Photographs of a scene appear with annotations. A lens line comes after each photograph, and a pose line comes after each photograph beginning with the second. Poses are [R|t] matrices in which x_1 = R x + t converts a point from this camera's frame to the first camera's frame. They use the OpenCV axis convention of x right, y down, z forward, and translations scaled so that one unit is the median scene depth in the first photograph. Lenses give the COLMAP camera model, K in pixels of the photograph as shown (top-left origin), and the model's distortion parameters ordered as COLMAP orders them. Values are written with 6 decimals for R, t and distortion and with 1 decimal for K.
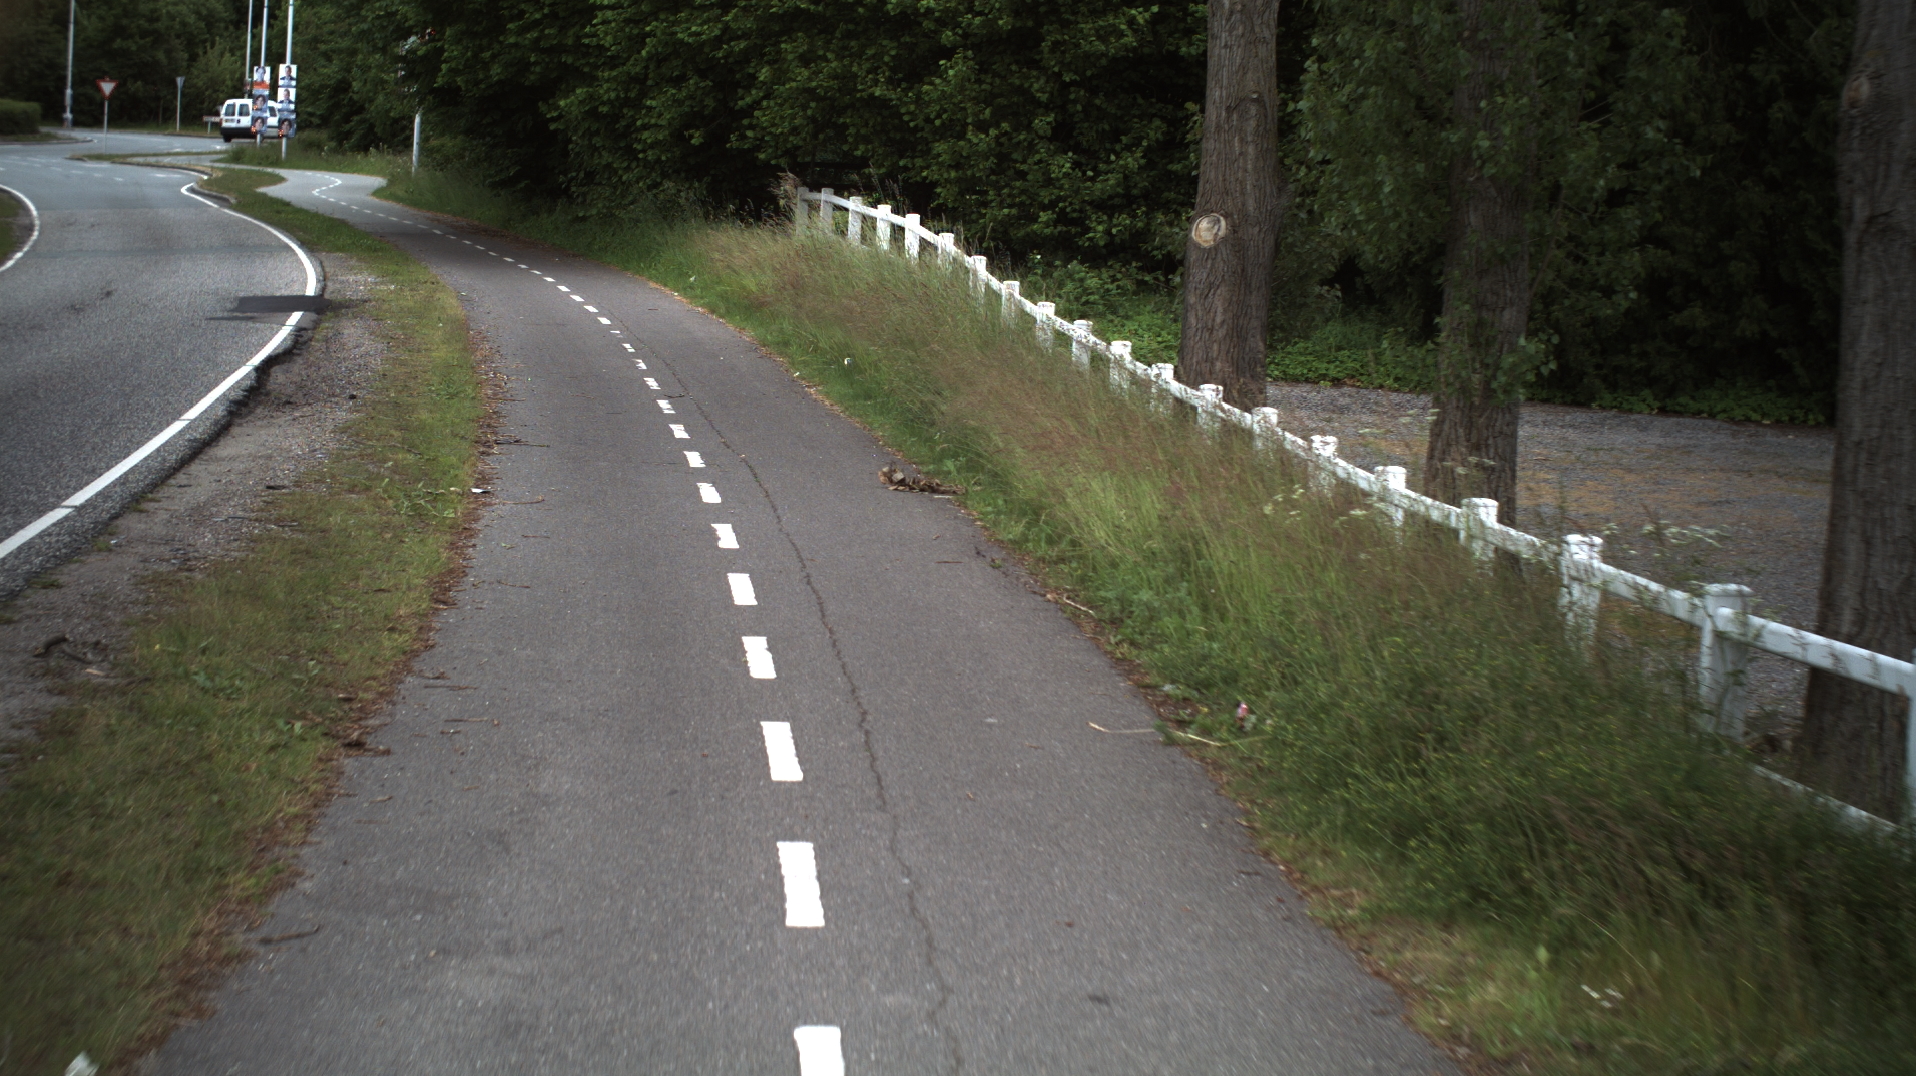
lens RADIAL K [[3564.2, 0, 958.0], [0, 3564.2, 538.0], [0, 0, 1]] dist [-0.271934, 0.206103]
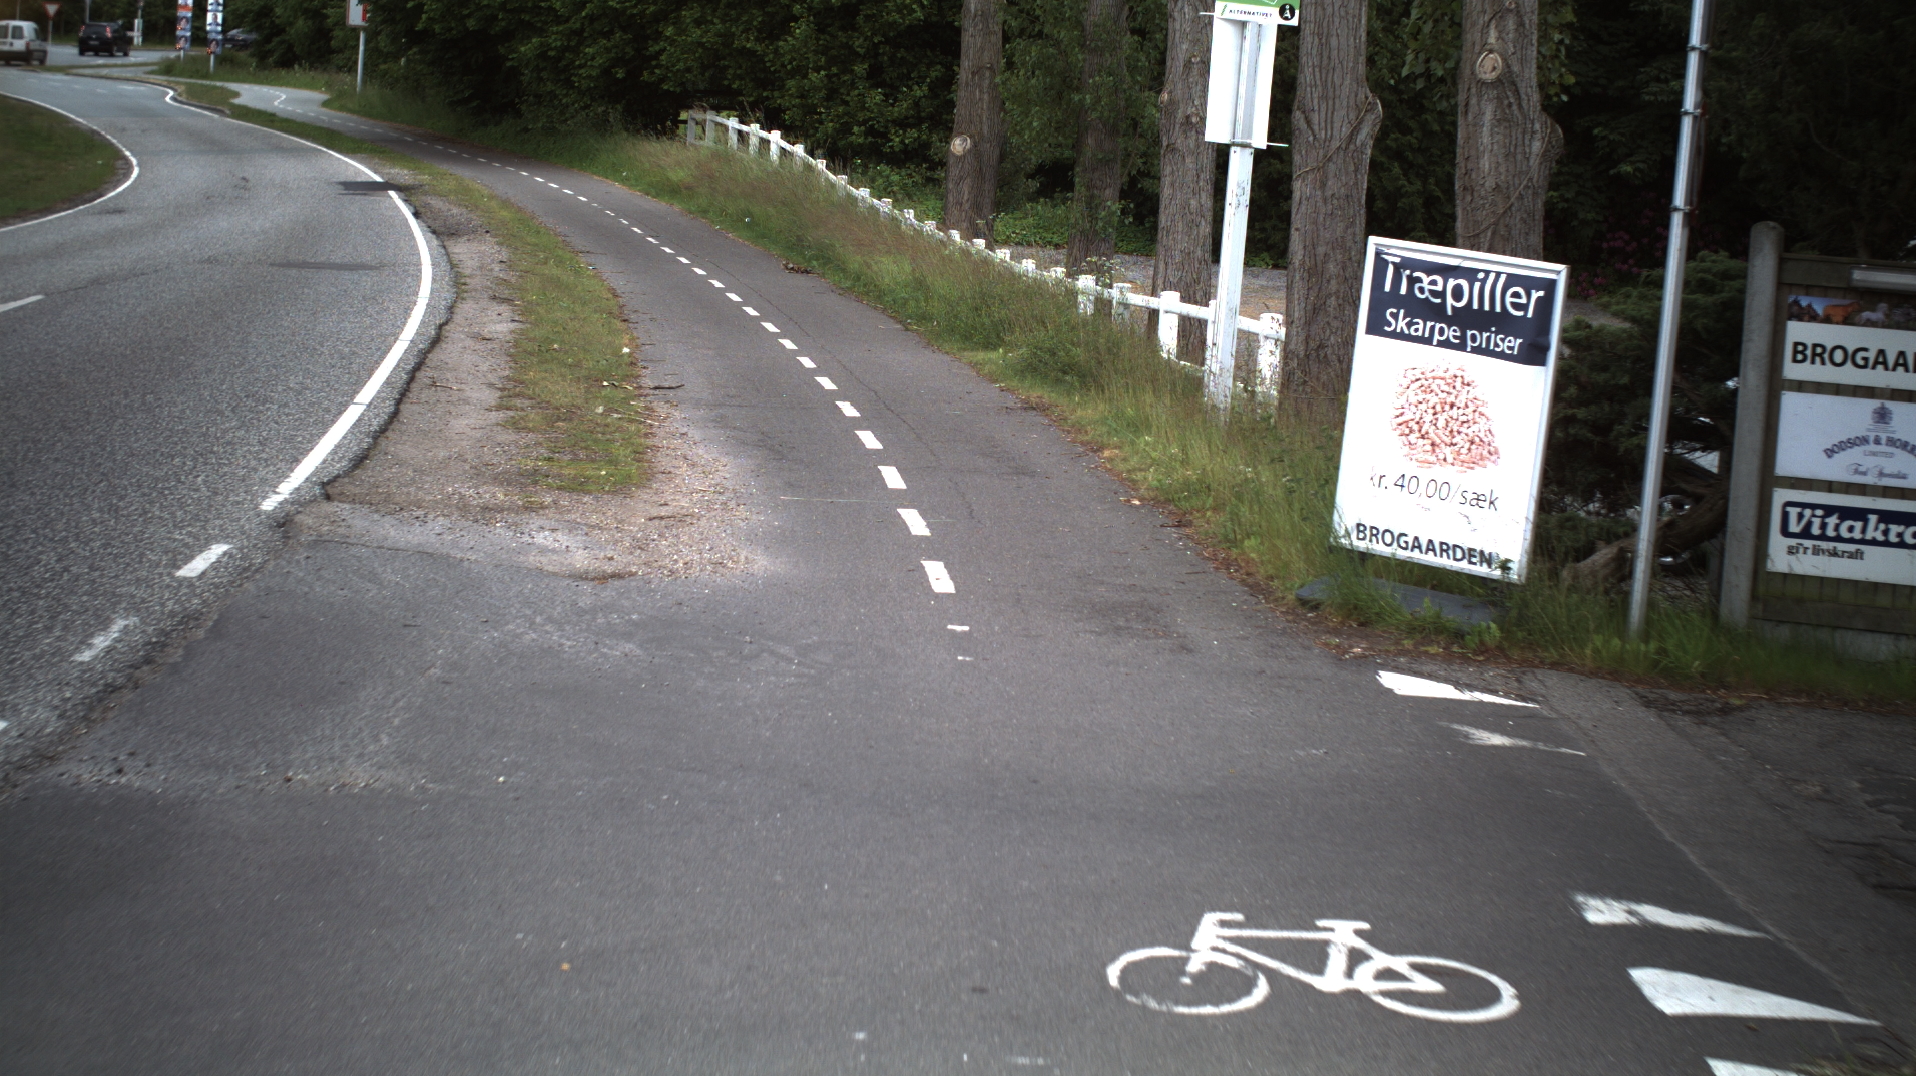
lens RADIAL K [[3564.2, 0, 958.0], [0, 3564.2, 538.0], [0, 0, 1]] dist [-0.271934, 0.206103]
pose [[0.998644, 0.006507, 0.051655, -0.012430], [-0.007834, 0.999643, 0.025529, 0.042362], [-0.051471, -0.025899, 0.998339, -0.512648]]
